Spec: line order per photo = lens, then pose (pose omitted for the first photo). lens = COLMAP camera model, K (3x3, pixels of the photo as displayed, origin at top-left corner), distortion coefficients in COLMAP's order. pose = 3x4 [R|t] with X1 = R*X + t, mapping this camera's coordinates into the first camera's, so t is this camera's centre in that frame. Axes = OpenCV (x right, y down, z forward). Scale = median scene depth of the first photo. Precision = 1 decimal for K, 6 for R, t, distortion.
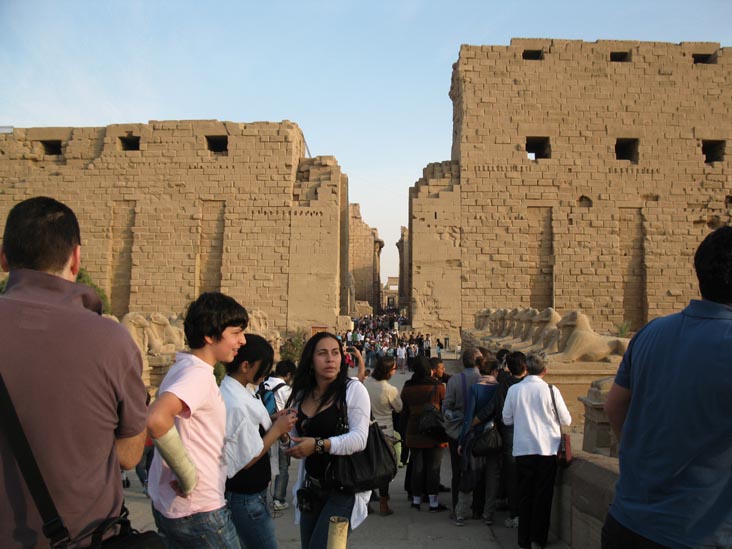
lens RADIAL K [[779.1, 0, 376.8], [0, 779.1, 273.5], [0, 0, 1]] dist [-0.219323, 0.246203]
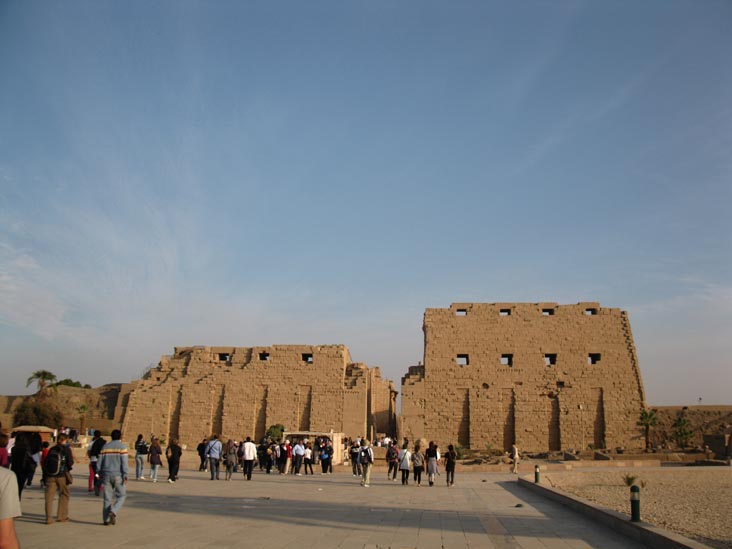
lens RADIAL K [[771.7, 0, 378.4], [0, 771.7, 275.3], [0, 0, 1]] dist [-0.199699, 0.223053]
pose [[0.999436, -0.005341, -0.033146, 0.053295], [-0.000093, 0.986821, -0.161818, -0.053619], [0.033573, 0.161730, 0.986264, -1.081500]]
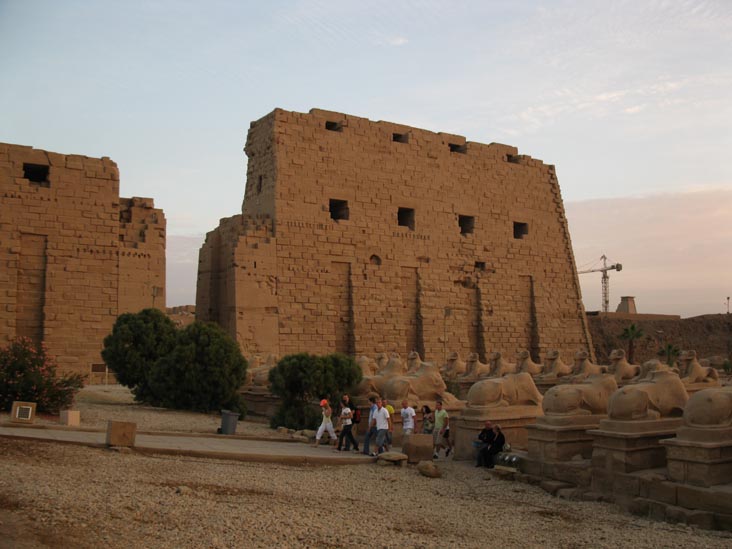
lens RADIAL K [[771.7, 0, 378.4], [0, 771.7, 275.3], [0, 0, 1]] dist [-0.199699, 0.223053]
pose [[0.839366, 0.052177, 0.541057, -0.349007], [-0.021185, 0.997766, -0.063355, 0.002851], [-0.543154, 0.041716, 0.838596, 0.024002]]
